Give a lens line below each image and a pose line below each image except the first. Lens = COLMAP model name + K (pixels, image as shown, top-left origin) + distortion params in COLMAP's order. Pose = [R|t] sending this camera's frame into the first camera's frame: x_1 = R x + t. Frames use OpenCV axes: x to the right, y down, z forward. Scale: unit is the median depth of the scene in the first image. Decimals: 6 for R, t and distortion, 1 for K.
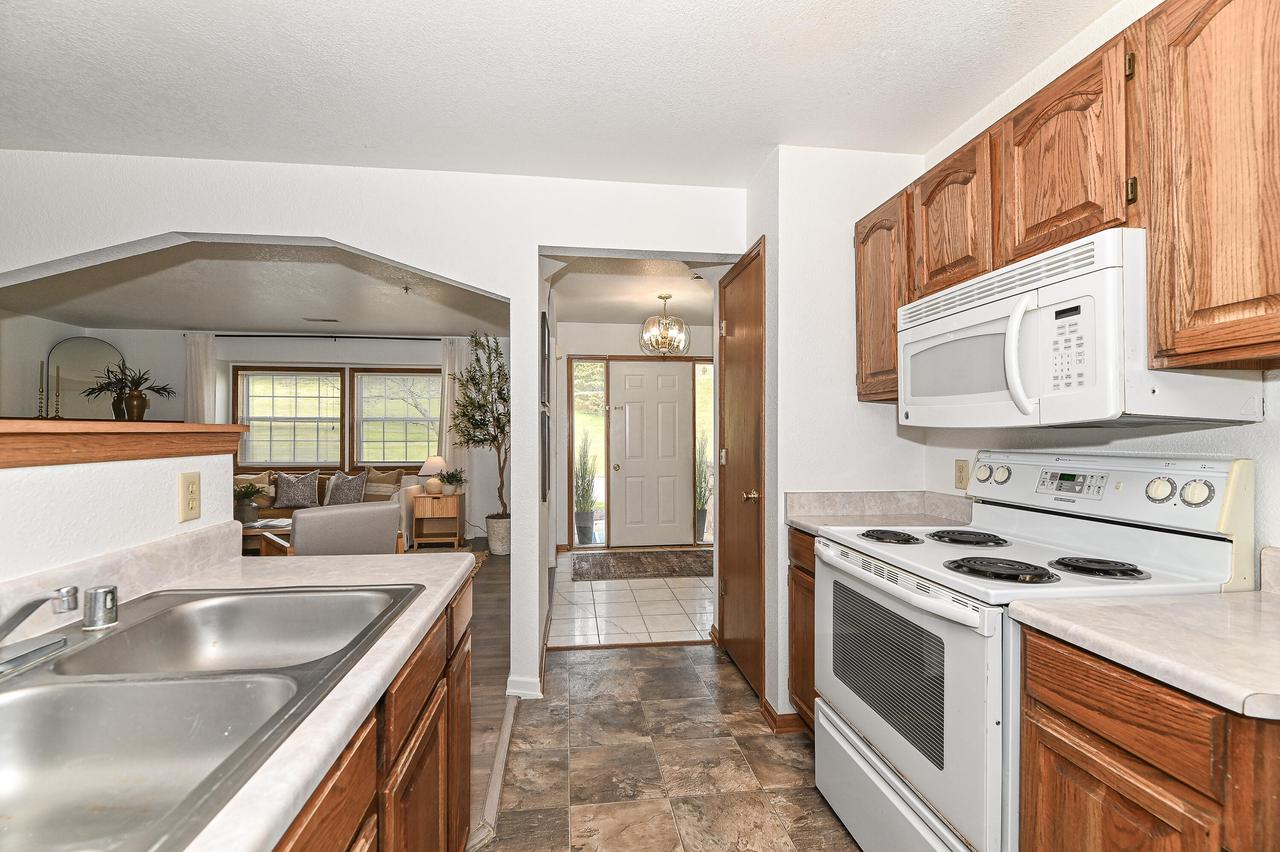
lens RADIAL K [[556.2, 0, 638.0], [0, 556.2, 429.1], [0, 0, 1]] dist [-0.005487, -0.001099]
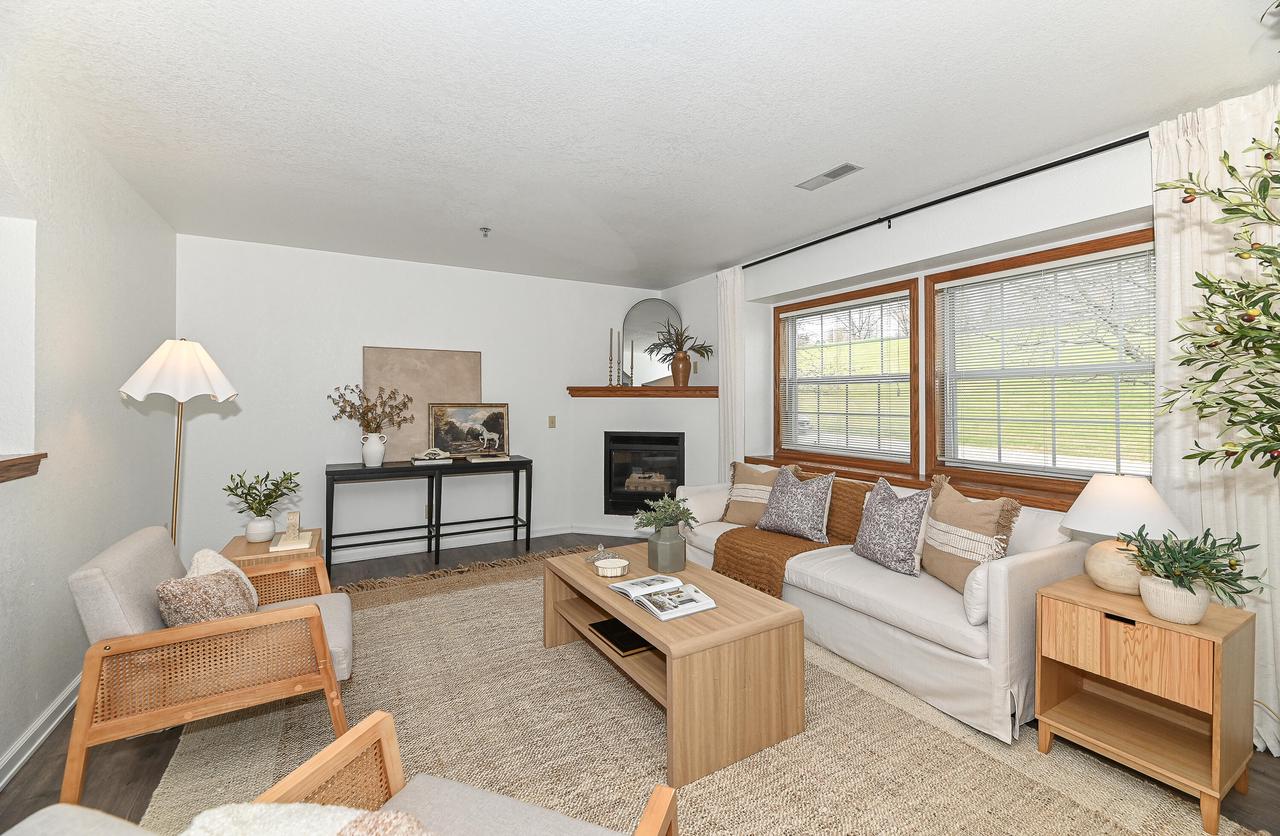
lens RADIAL K [[525.4, 0, 630.1], [0, 525.4, 396.3], [0, 0, 1]] dist [-0.001306, -0.000112]
pose [[0.376566, -0.004729, -0.926378, -0.171506], [0.012774, 0.999918, 0.000088, -0.002347], [0.926302, -0.011867, 0.376596, 0.563635]]
